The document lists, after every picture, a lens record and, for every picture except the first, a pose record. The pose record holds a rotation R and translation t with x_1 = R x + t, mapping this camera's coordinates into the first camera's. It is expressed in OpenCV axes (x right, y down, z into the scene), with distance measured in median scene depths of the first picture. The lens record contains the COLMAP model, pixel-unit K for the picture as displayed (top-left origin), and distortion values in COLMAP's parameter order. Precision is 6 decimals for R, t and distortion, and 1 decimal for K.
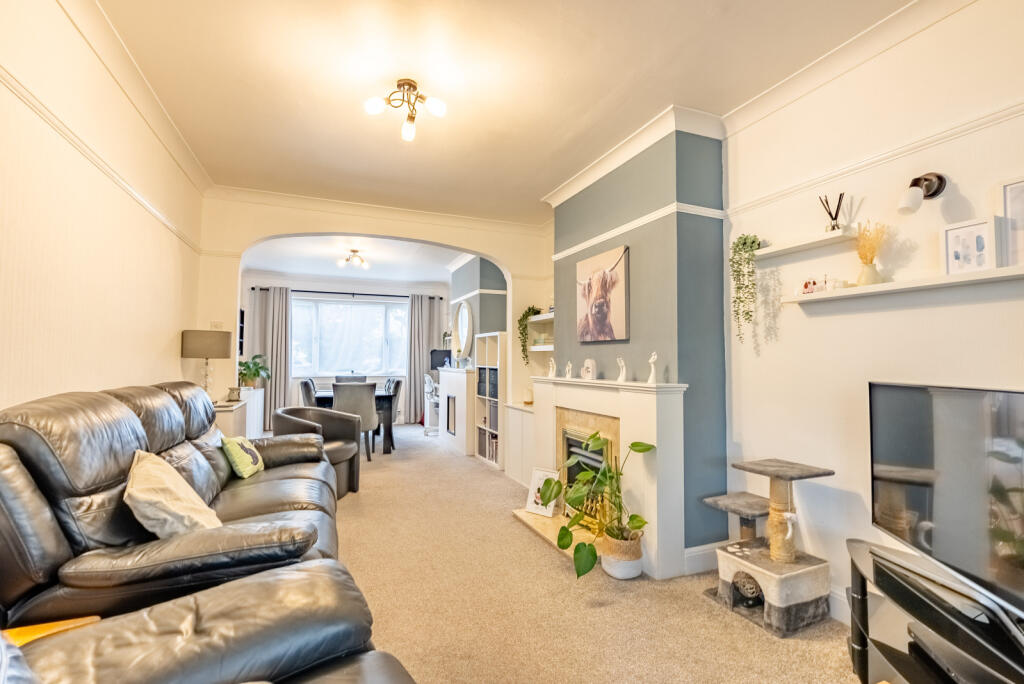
lens RADIAL K [[462.8, 0, 515.0], [0, 462.8, 345.1], [0, 0, 1]] dist [0.000329, 0.000513]
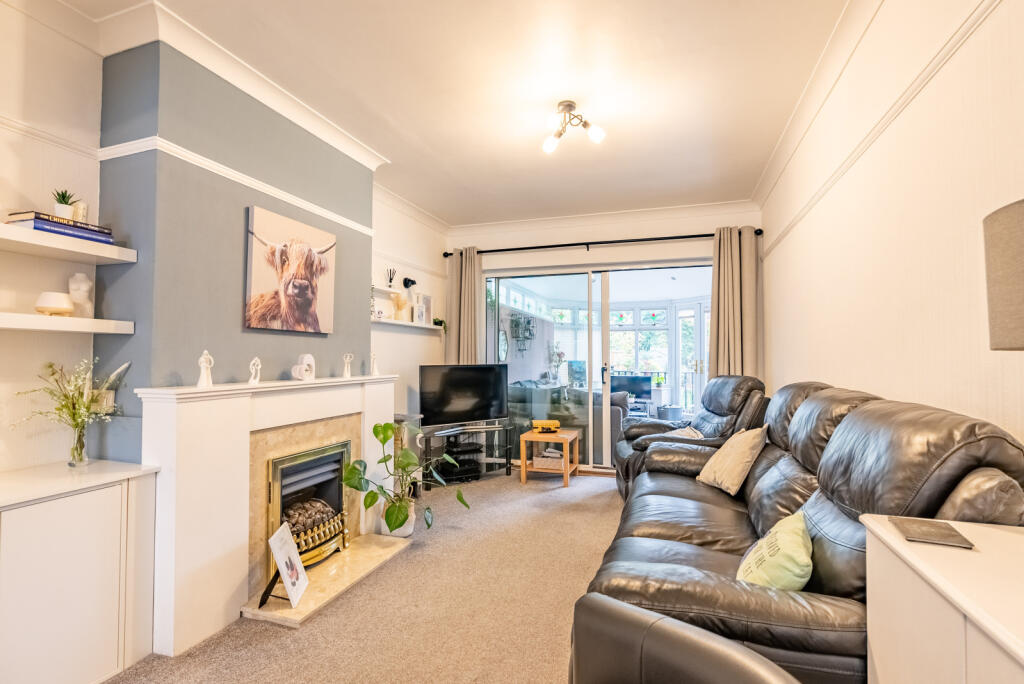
lens RADIAL K [[462.8, 0, 509.9], [0, 462.8, 343.8], [0, 0, 1]] dist [0.000329, 0.000513]
pose [[-0.740039, 0.014105, 0.672416, -0.626038], [-0.027668, 0.998295, -0.051391, 0.043582], [-0.671994, -0.056636, -0.738387, 1.354331]]
